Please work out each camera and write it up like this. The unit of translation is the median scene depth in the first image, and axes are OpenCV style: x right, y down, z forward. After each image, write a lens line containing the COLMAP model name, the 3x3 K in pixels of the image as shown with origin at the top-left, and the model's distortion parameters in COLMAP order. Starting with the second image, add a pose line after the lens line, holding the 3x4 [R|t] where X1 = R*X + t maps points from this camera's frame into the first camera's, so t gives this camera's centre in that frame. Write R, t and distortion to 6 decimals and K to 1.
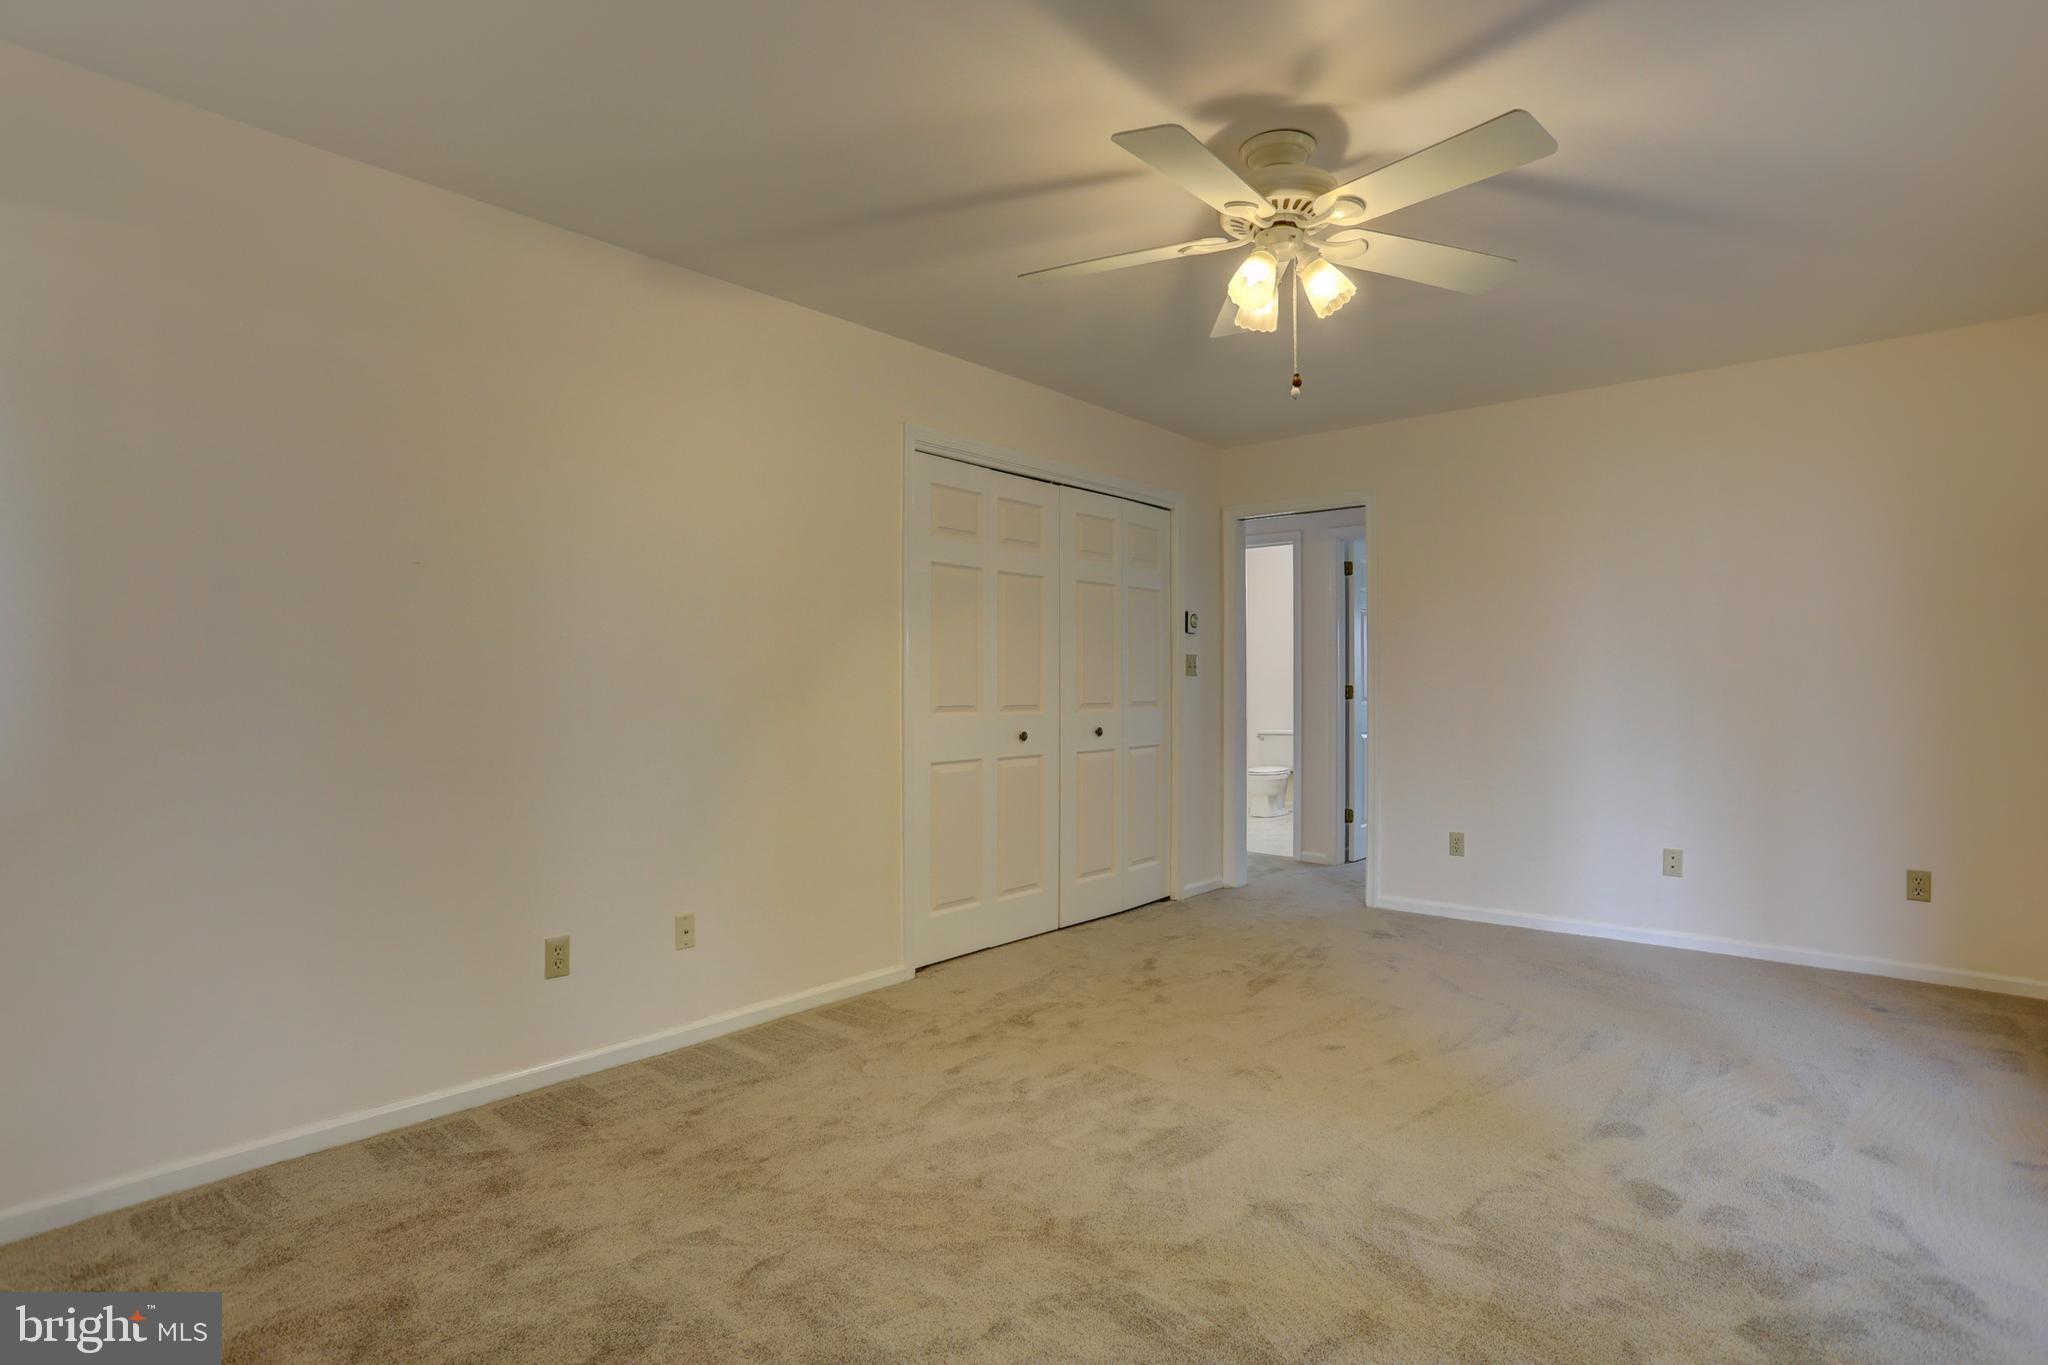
lens RADIAL K [[1030.5, 0, 1024.0], [0, 1030.5, 682.5], [0, 0, 1]] dist [-0.079247, 0.032298]
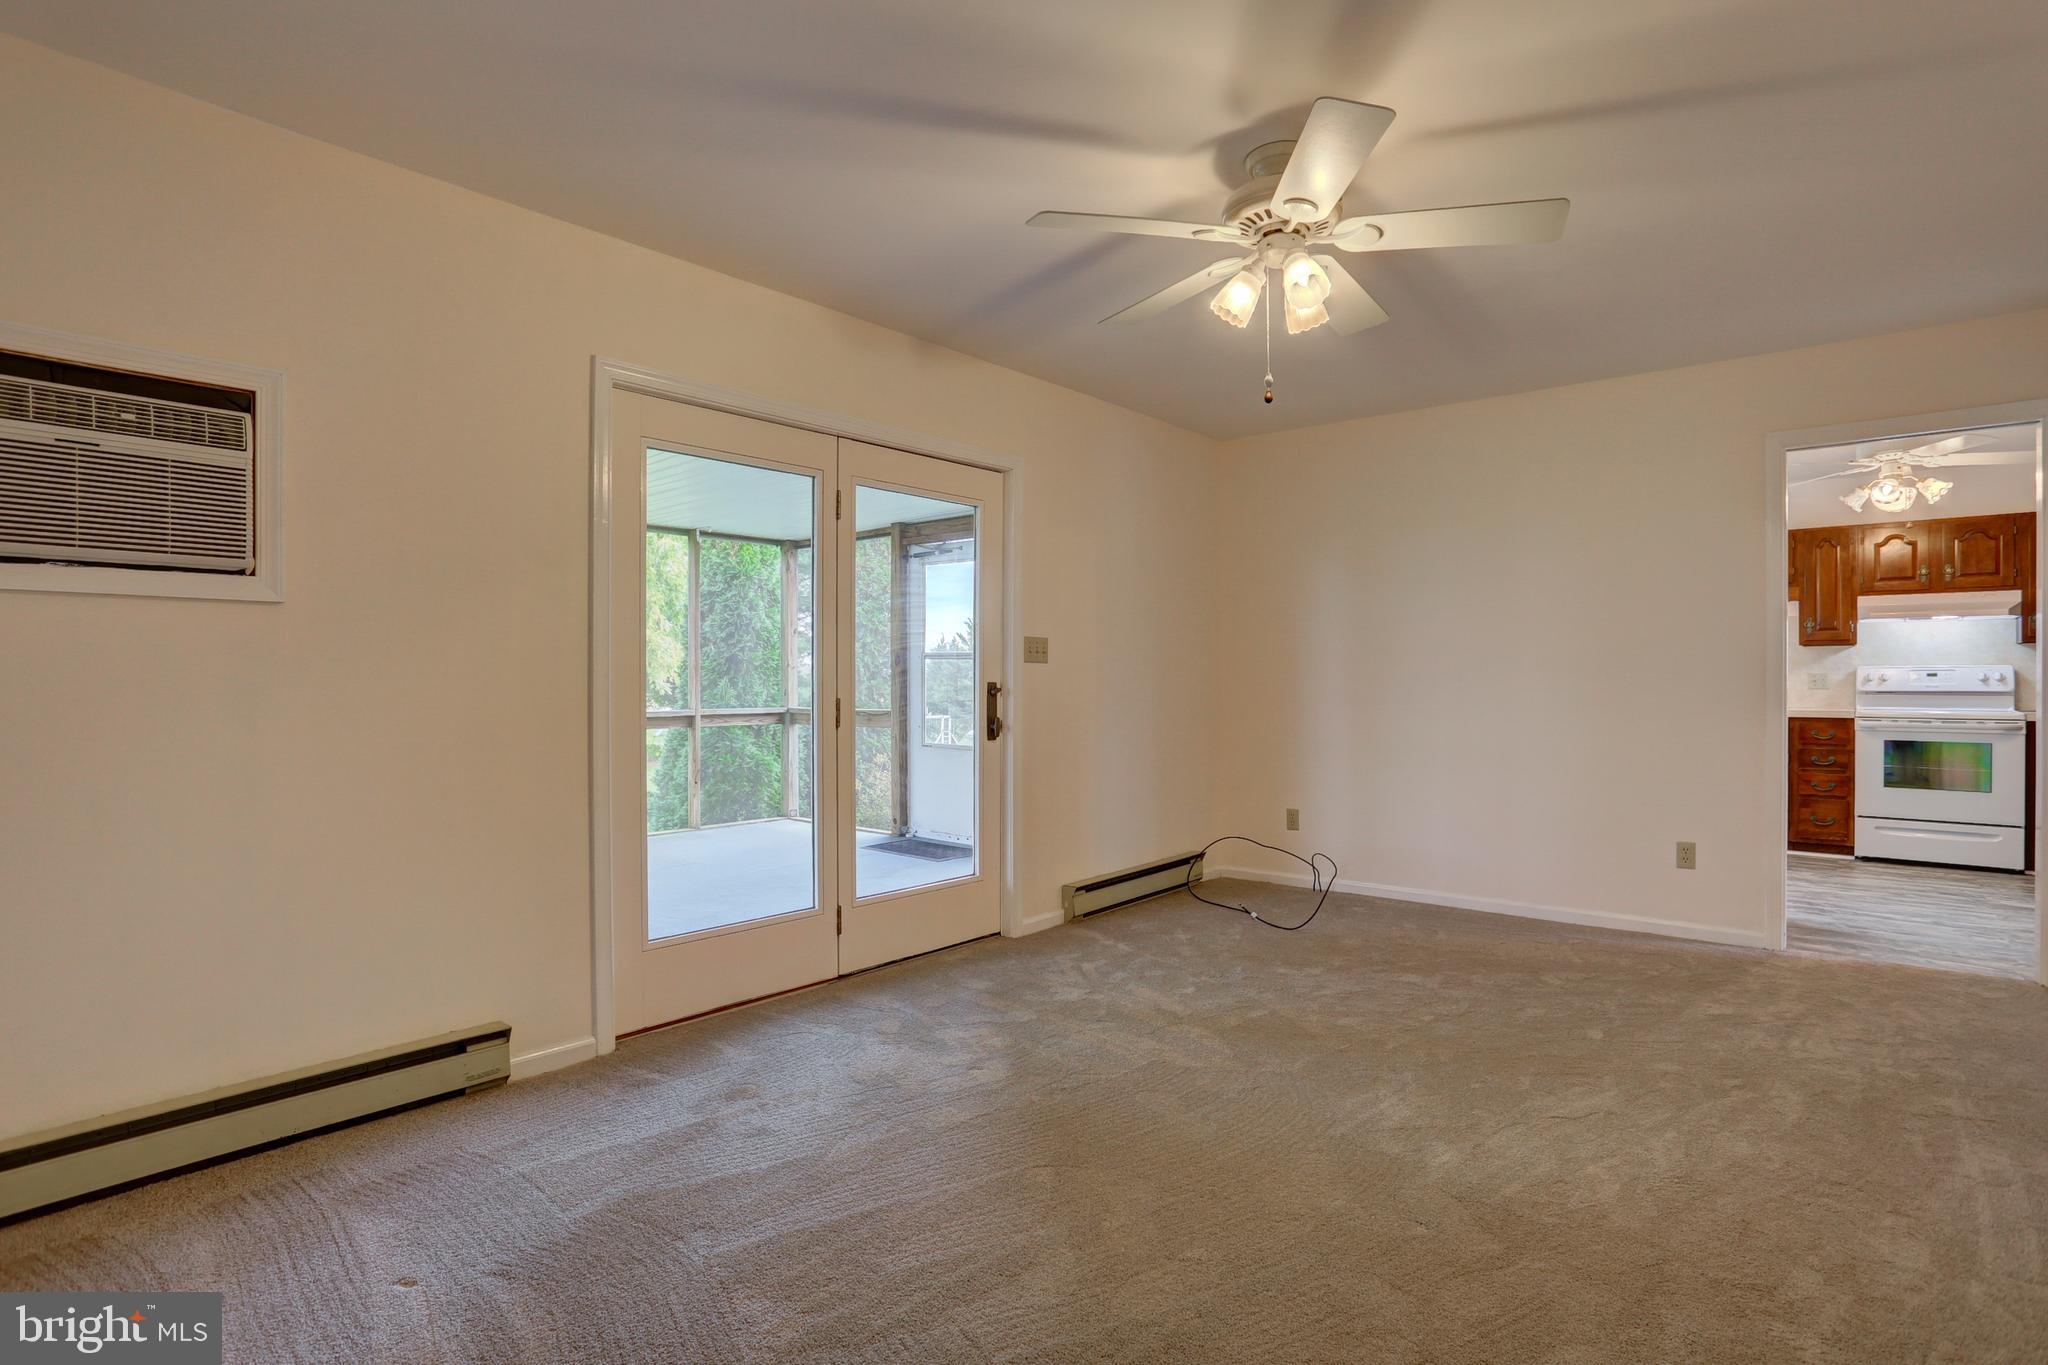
lens RADIAL K [[1024.7, 0, 1070.2], [0, 1024.7, 676.3], [0, 0, 1]] dist [0.002090, 0.001068]
pose [[-0.999317, 0.004875, -0.036624, 0.411502], [0.004974, 0.999984, -0.002618, 0.007257], [0.036611, -0.002798, -0.999326, 1.683553]]
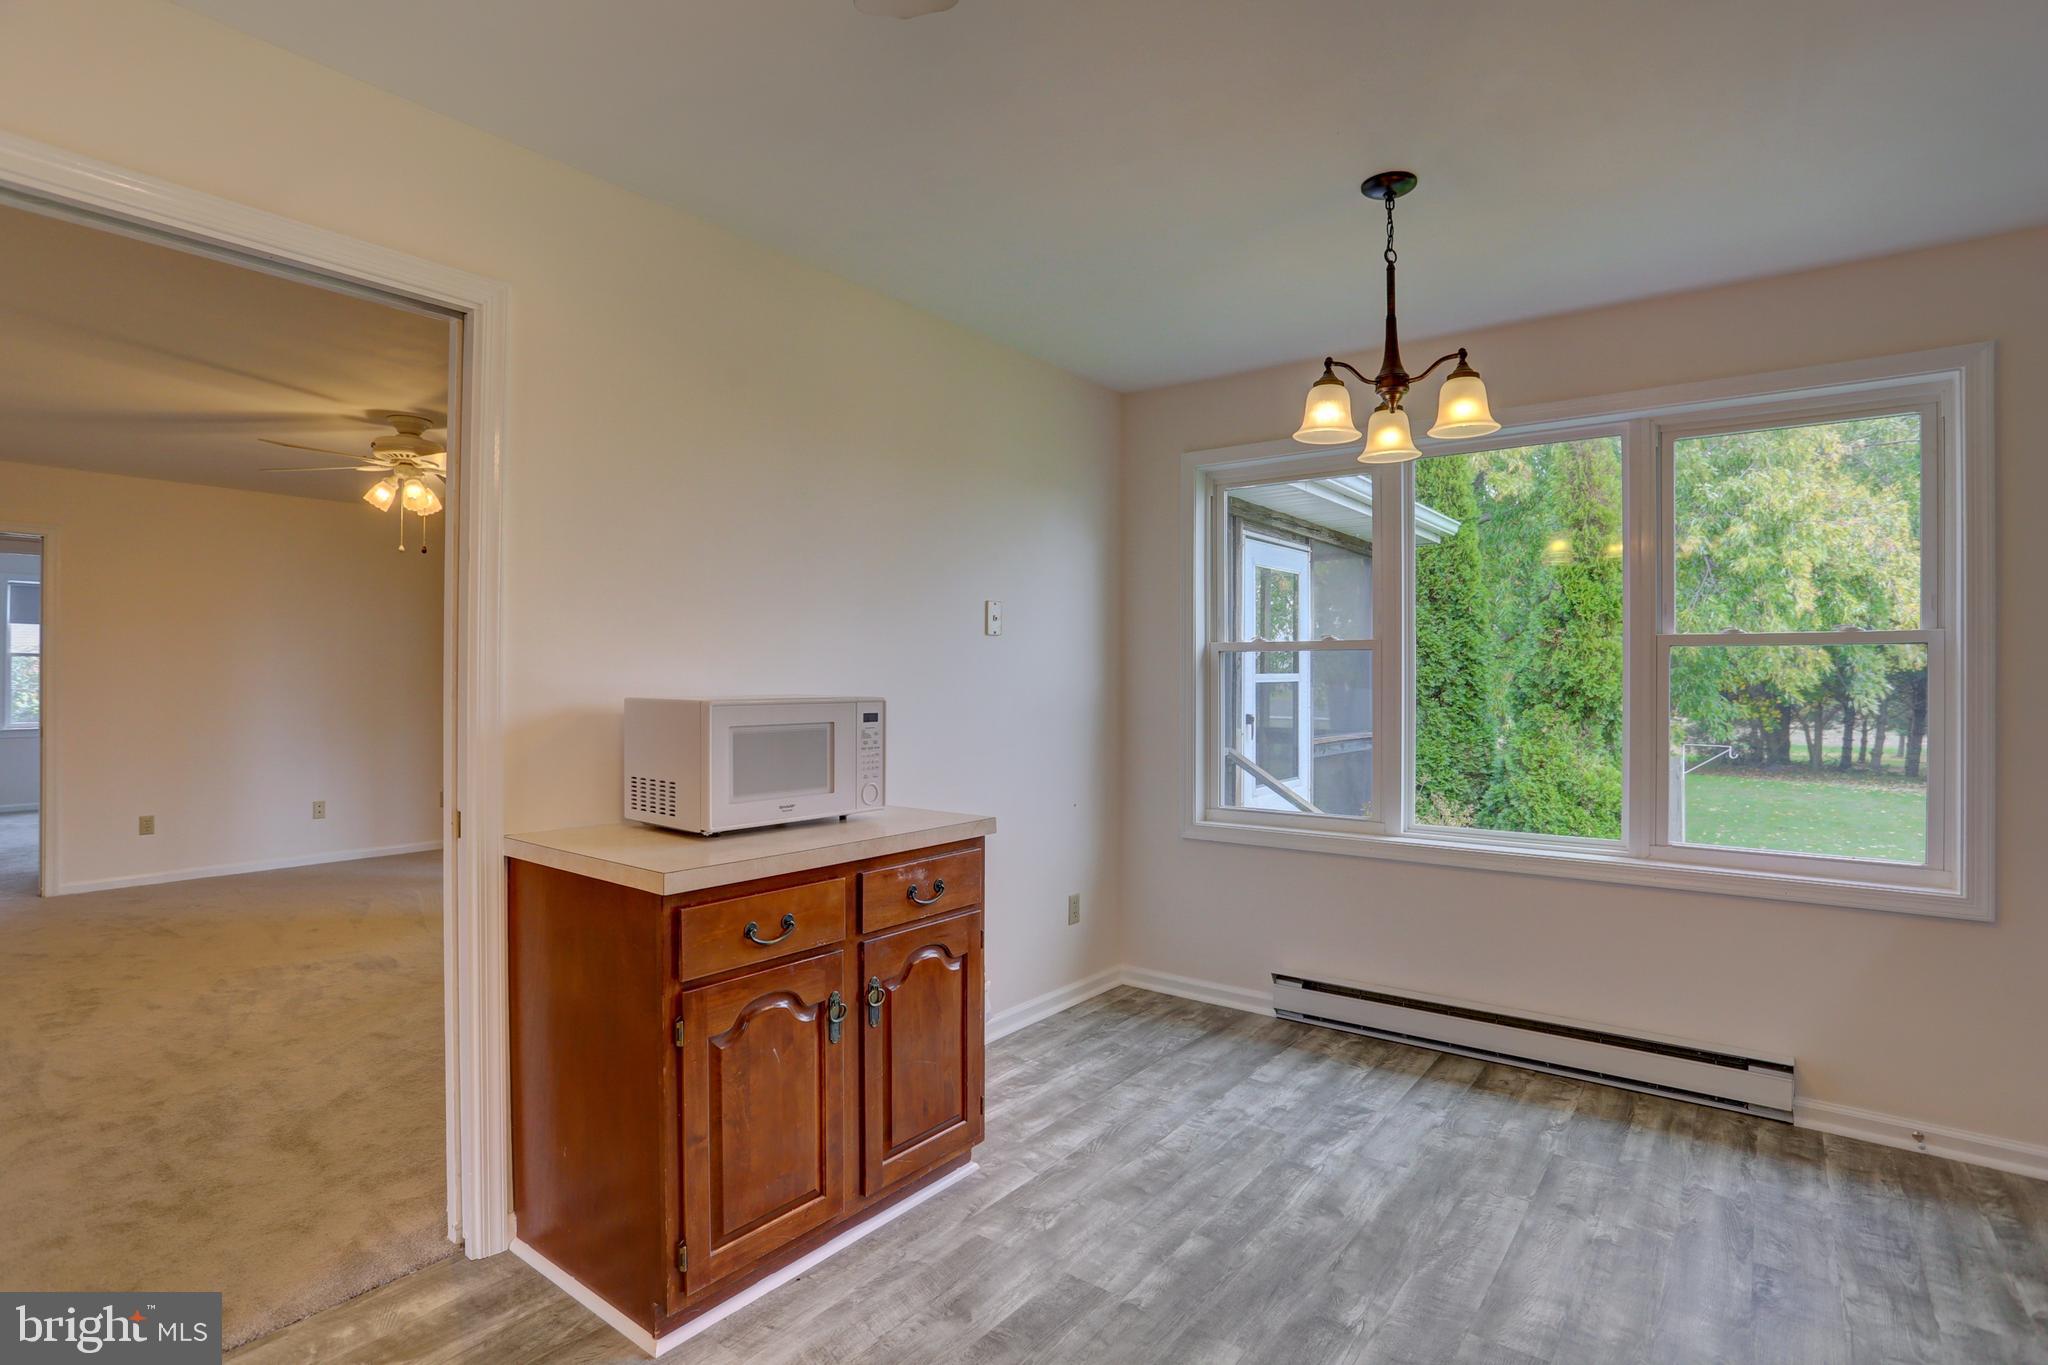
lens RADIAL K [[1009.5, 0, 1033.2], [0, 1009.5, 680.8], [0, 0, 1]] dist [-0.062471, 0.023221]
pose [[-0.058174, 0.000988, 0.998306, -1.323131], [-0.003590, 0.999993, -0.001199, -0.037243], [-0.998300, -0.003654, -0.058170, -0.043005]]
